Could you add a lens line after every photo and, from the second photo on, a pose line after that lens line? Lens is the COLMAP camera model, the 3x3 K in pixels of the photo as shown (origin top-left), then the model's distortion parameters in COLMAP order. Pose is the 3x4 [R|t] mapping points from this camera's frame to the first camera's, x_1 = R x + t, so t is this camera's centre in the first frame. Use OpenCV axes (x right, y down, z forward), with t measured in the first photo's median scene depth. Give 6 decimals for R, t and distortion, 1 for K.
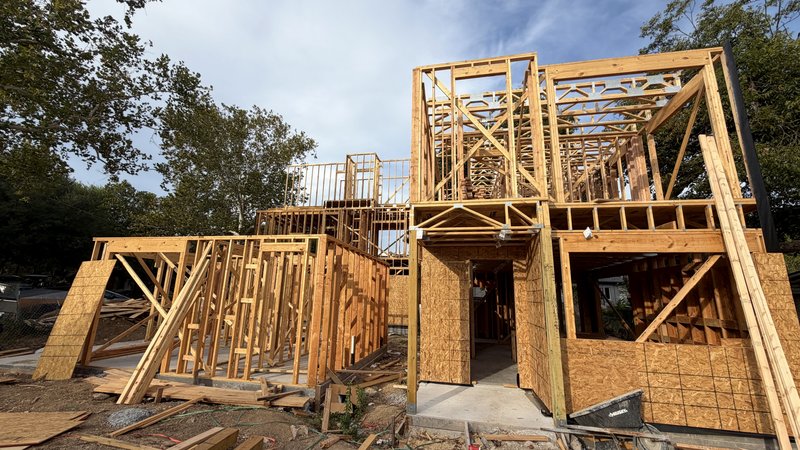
lens RADIAL K [[320.2, 0, 395.0], [0, 320.2, 224.3], [0, 0, 1]] dist [0.001445, 0.000014]
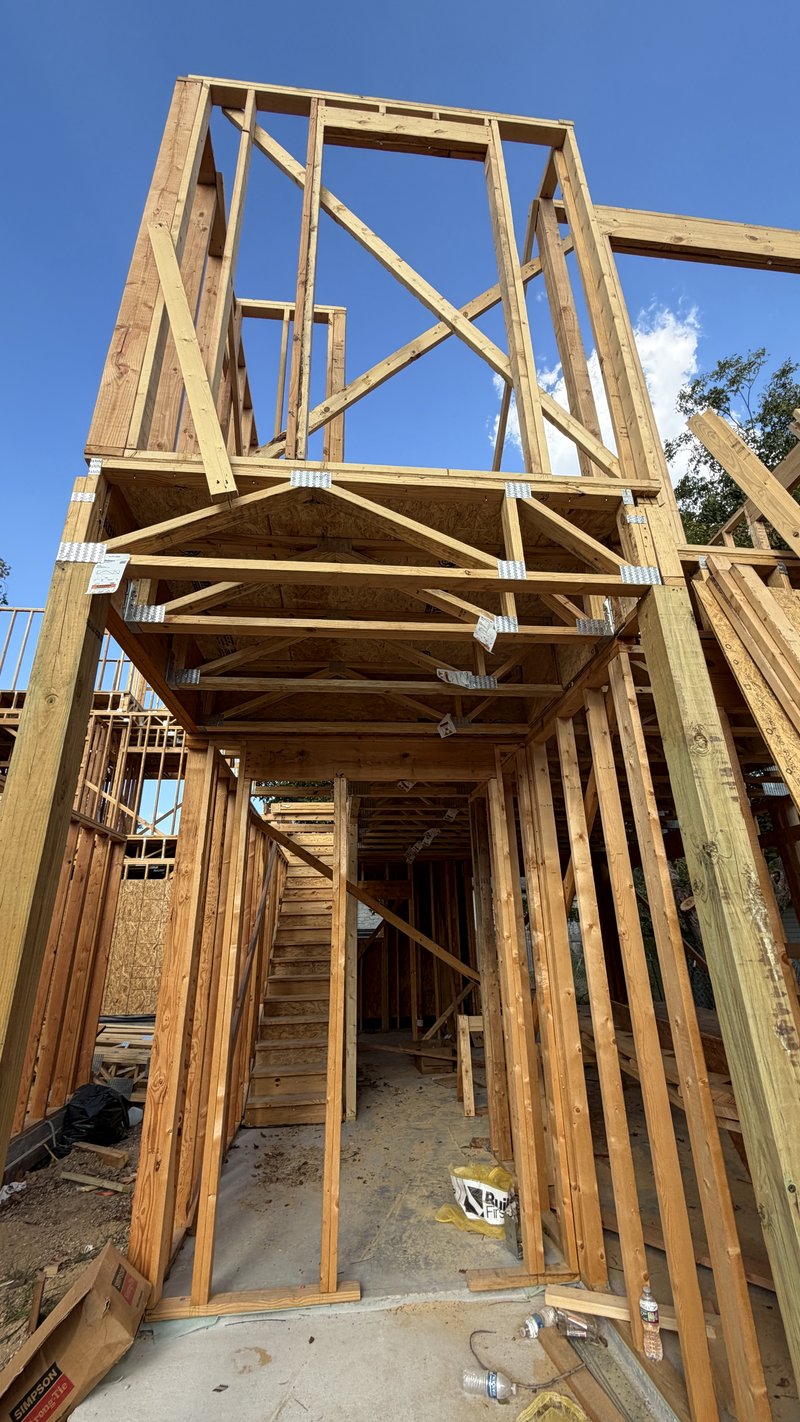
lens RADIAL K [[569.1, 0, 403.5], [0, 569.1, 708.8], [0, 0, 1]] dist [0.001445, 0.000014]
pose [[0.949428, 0.066868, 0.306781, 0.147288], [-0.019206, 0.987598, -0.155823, 0.160475], [-0.313396, 0.142050, 0.938938, 0.628363]]
